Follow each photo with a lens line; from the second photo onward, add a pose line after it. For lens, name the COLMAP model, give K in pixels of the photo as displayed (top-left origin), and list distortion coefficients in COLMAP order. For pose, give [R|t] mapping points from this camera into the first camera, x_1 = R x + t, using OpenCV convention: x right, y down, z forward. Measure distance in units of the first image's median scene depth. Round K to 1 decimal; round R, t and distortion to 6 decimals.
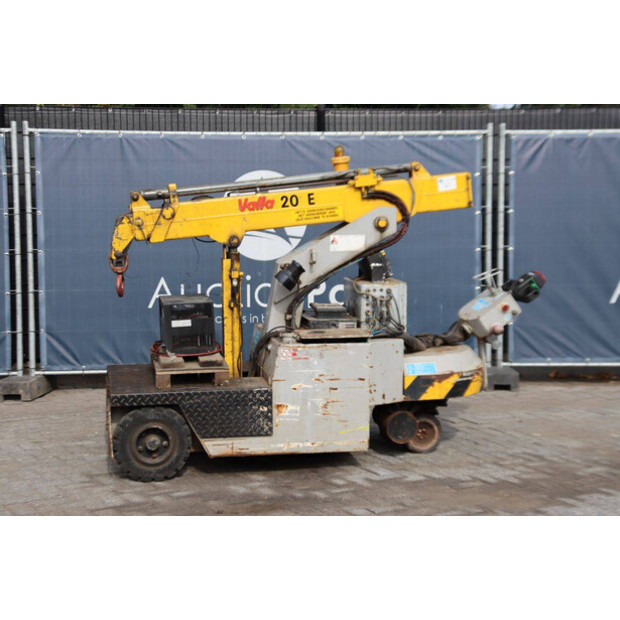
lens RADIAL K [[1235.4, 0, 310.0], [0, 1235.4, 310.0], [0, 0, 1]] dist [0.311942, 0.328952]
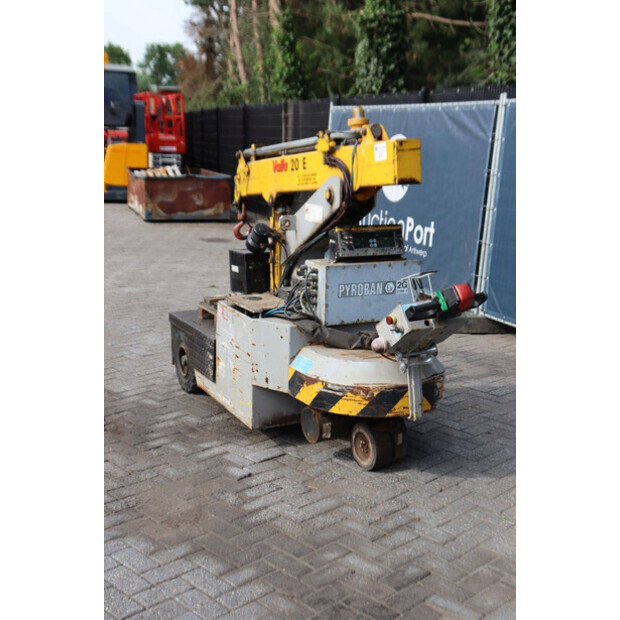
lens RADIAL K [[854.7, 0, 310.0], [0, 854.7, 310.0], [0, 0, 1]] dist [0.036266, 0.080746]
pose [[0.279257, 0.201032, -0.938937, 0.648263], [-0.123555, 0.977232, 0.172484, -0.094405], [0.952234, 0.067843, 0.297737, 0.823574]]
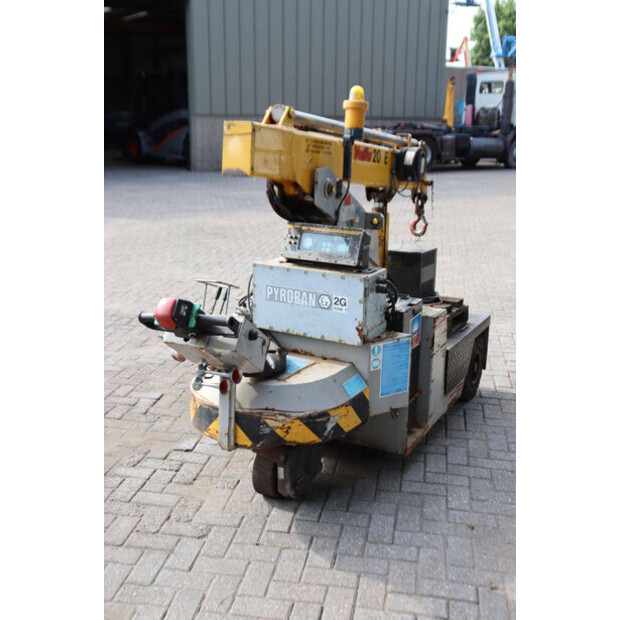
lens RADIAL K [[718.3, 0, 310.0], [0, 718.3, 310.0], [0, 0, 1]] dist [-0.012710, 0.038077]
pose [[-0.620758, 0.190465, -0.760515, 0.416881], [-0.104528, 0.941275, 0.321053, -0.146792], [0.777003, 0.278791, -0.564395, 1.312214]]
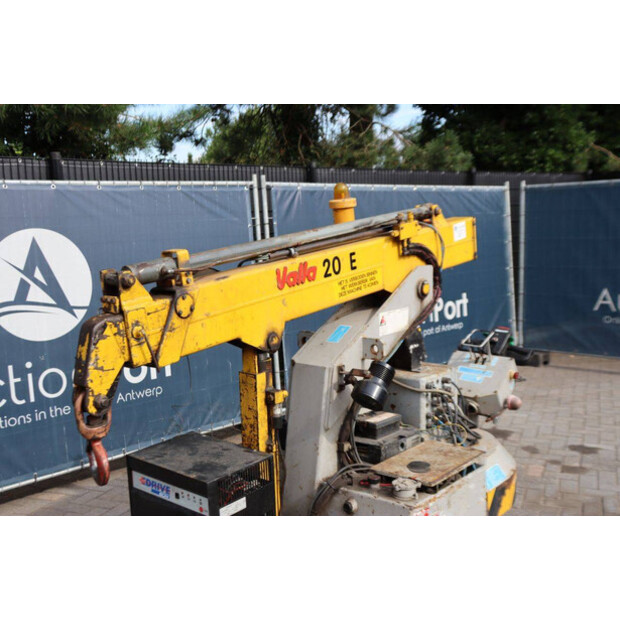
lens RADIAL K [[718.3, 0, 310.0], [0, 718.3, 310.0], [0, 0, 1]] dist [-0.012710, 0.038077]
pose [[0.778307, -0.103960, 0.619218, -0.257033], [0.102034, 0.994030, 0.038639, -0.081758], [-0.619538, 0.033109, 0.784268, 0.723819]]
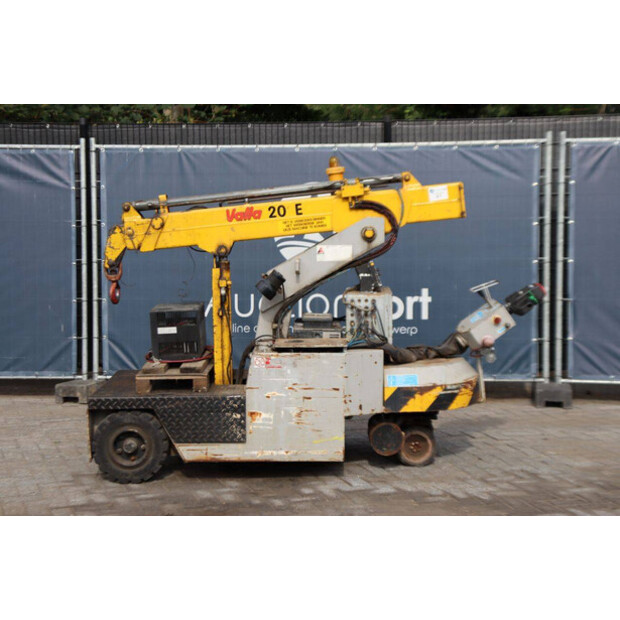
lens RADIAL K [[1235.4, 0, 310.0], [0, 1235.4, 310.0], [0, 0, 1]] dist [0.311942, 0.328952]
pose [[0.981671, 0.013386, -0.190110, 0.204537], [-0.015564, 0.999829, -0.009969, 0.002223], [0.189944, 0.012745, 0.981712, 0.013627]]
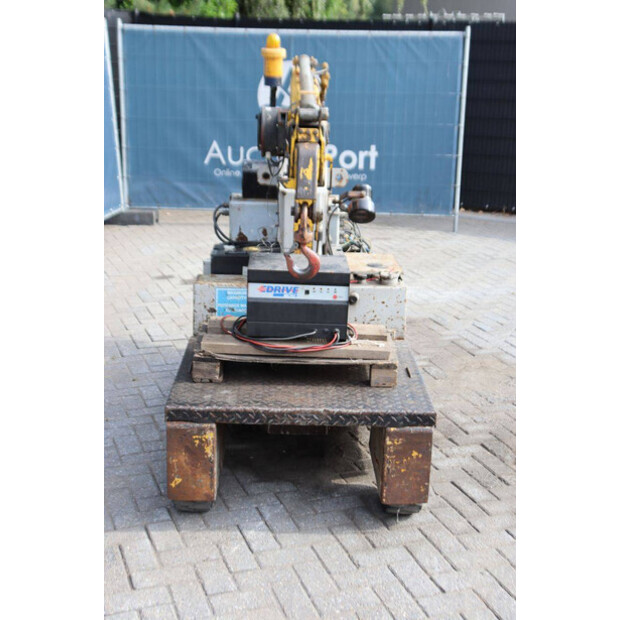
lens RADIAL K [[912.1, 0, 310.0], [0, 912.1, 310.0], [0, 0, 1]] dist [0.089830, 0.091329]
pose [[0.155616, -0.257953, 0.953543, -0.596275], [0.085996, 0.965175, 0.247065, -0.109493], [-0.984067, 0.043554, 0.172380, 0.918733]]
